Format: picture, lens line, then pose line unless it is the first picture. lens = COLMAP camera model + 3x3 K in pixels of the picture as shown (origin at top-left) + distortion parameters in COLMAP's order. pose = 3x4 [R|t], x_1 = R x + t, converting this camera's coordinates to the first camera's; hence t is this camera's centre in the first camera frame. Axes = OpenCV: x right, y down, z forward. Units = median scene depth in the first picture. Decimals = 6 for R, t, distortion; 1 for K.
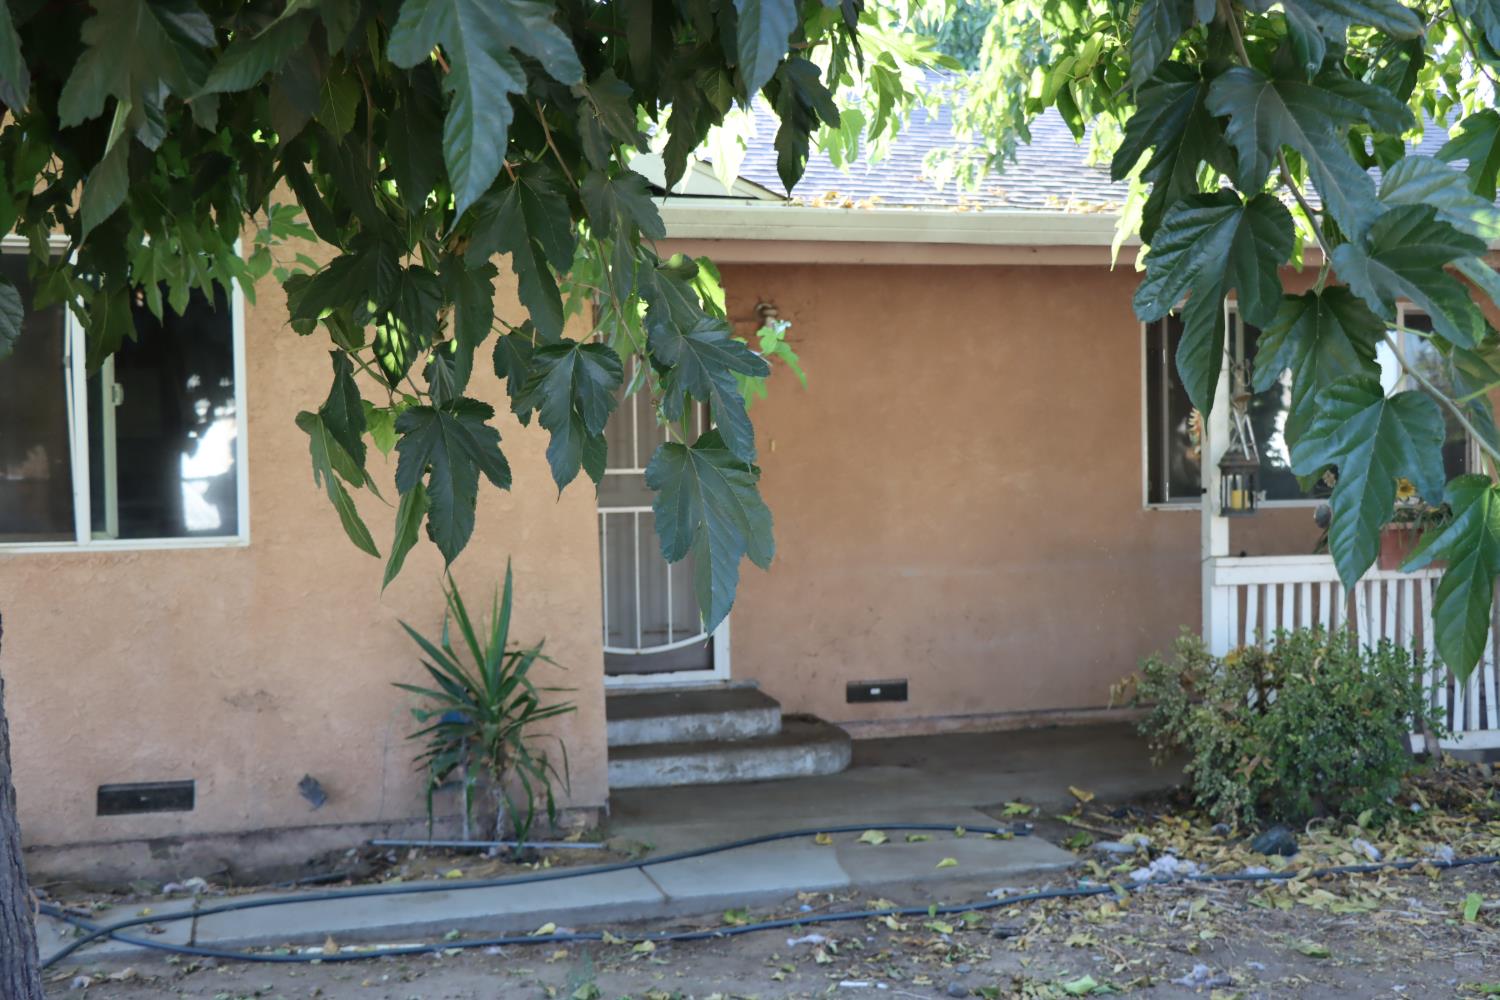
lens RADIAL K [[1732.2, 0, 748.5], [0, 1732.2, 513.6], [0, 0, 1]] dist [-0.076708, 0.339621]
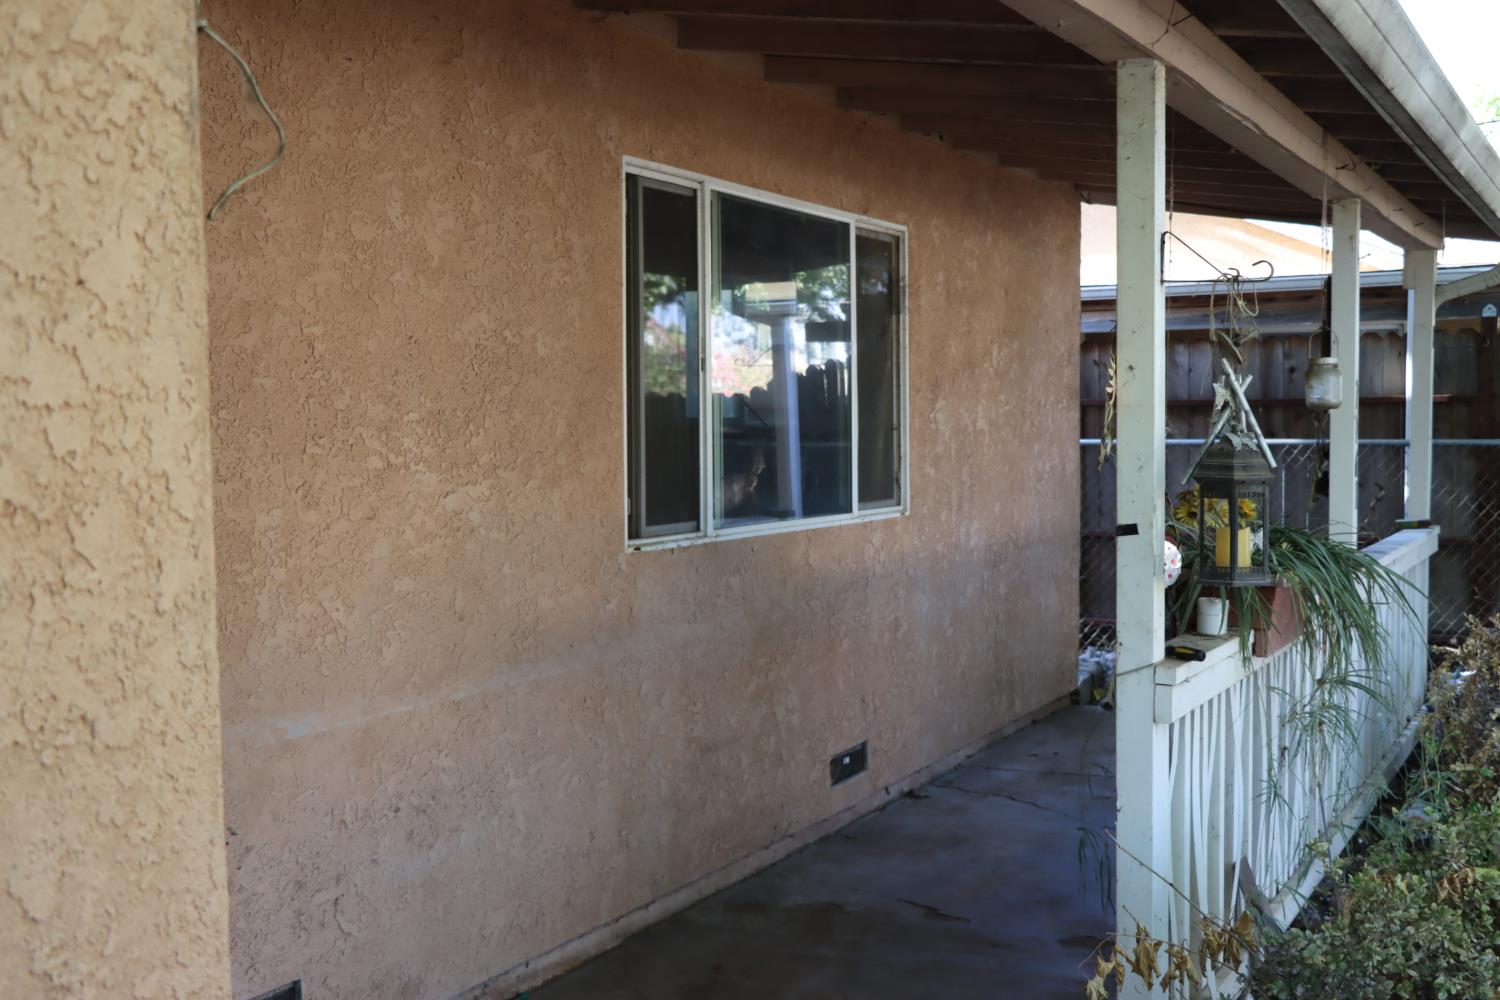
lens RADIAL K [[1732.2, 0, 748.5], [0, 1732.2, 513.6], [0, 0, 1]] dist [-0.076708, 0.339621]
pose [[0.687472, -0.030828, 0.725556, -0.180452], [0.022410, 0.999523, 0.021235, -0.033212], [-0.725865, 0.001661, 0.687835, 0.828073]]
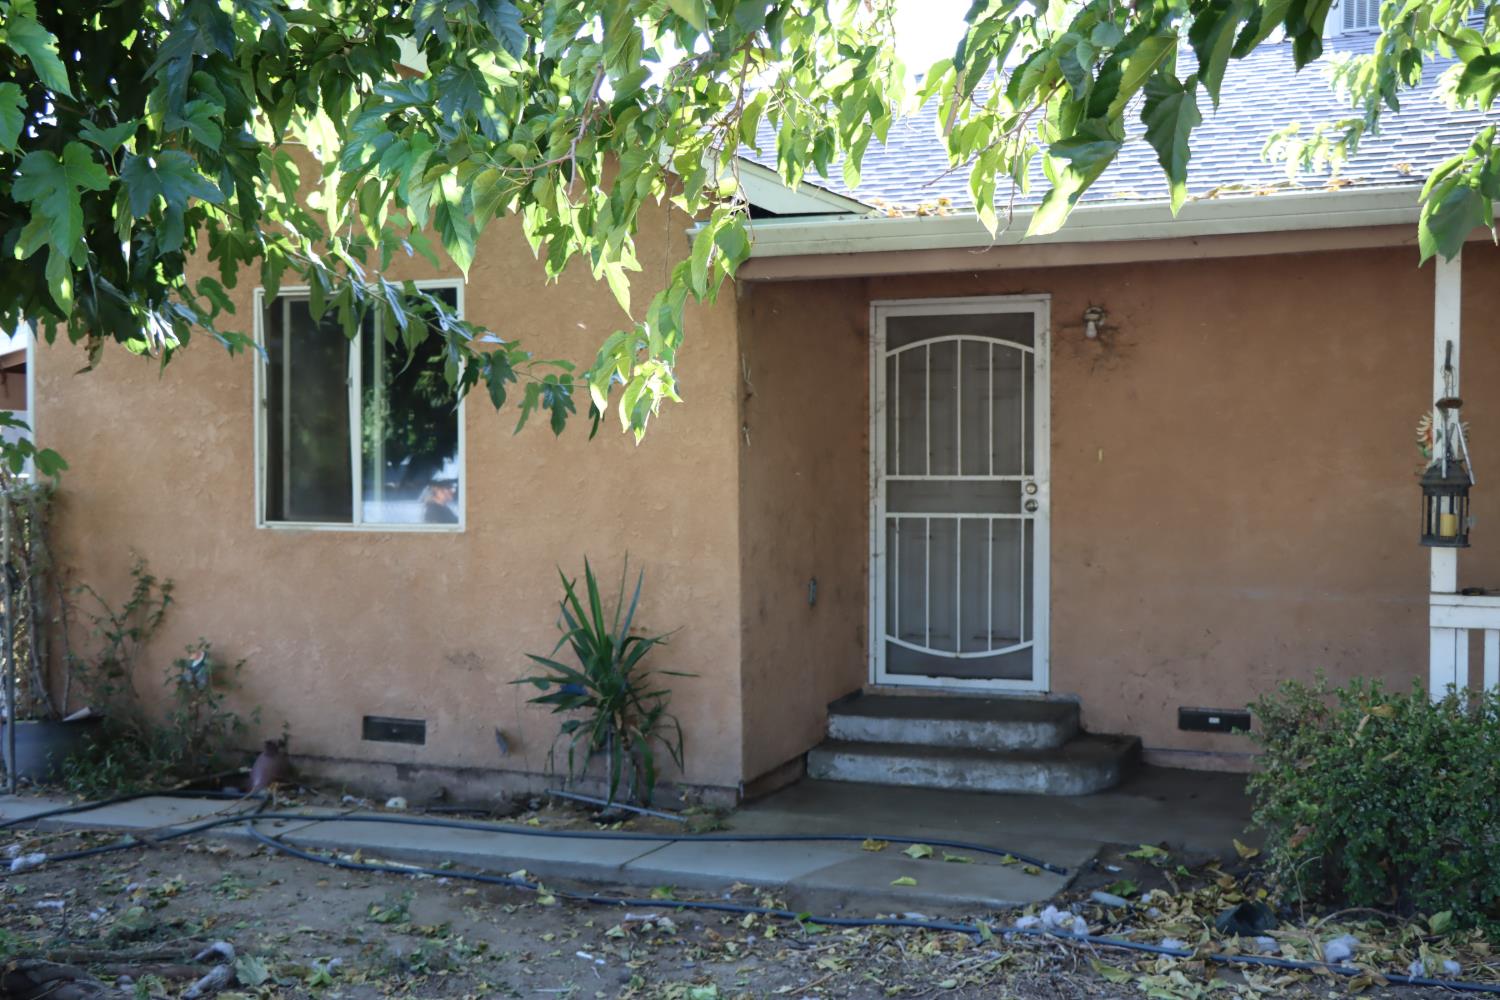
lens RADIAL K [[1732.2, 0, 748.5], [0, 1732.2, 513.6], [0, 0, 1]] dist [-0.076708, 0.339621]
pose [[0.796175, 0.032074, -0.604216, 0.564495], [-0.032706, 0.999415, 0.009956, -0.012069], [0.604182, 0.011835, 0.796758, 0.145620]]
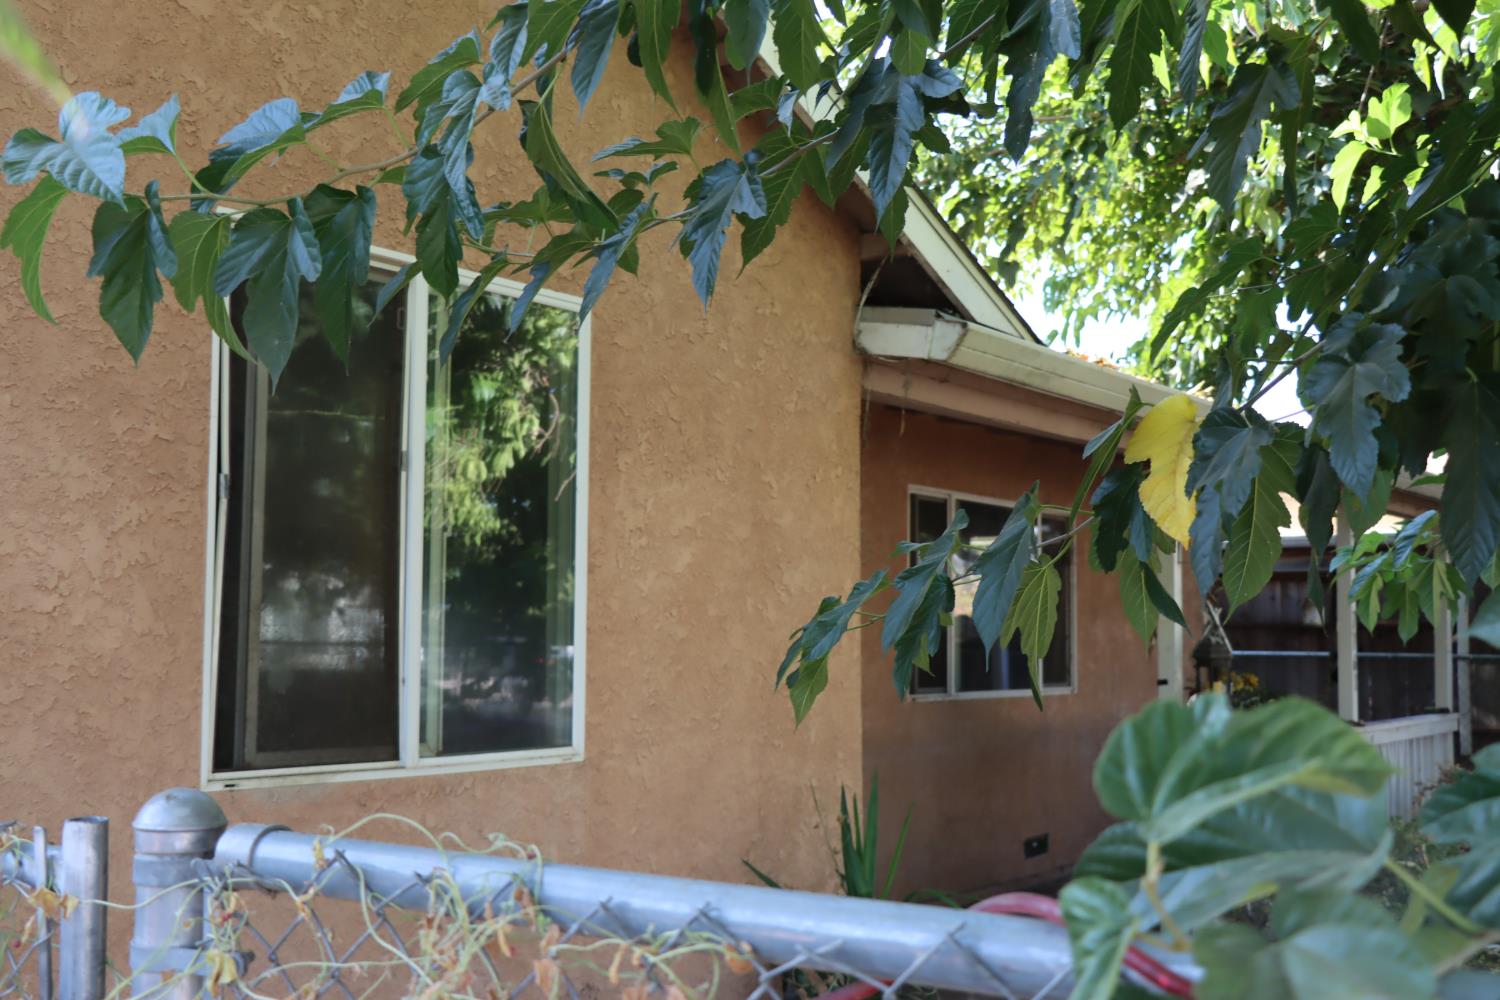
lens RADIAL K [[1732.2, 0, 748.5], [0, 1732.2, 513.6], [0, 0, 1]] dist [-0.076708, 0.339621]
pose [[0.772244, 0.065690, 0.631921, -0.624194], [0.002898, 0.994266, -0.106898, -0.003988], [-0.635319, 0.084383, 0.767626, 0.419349]]
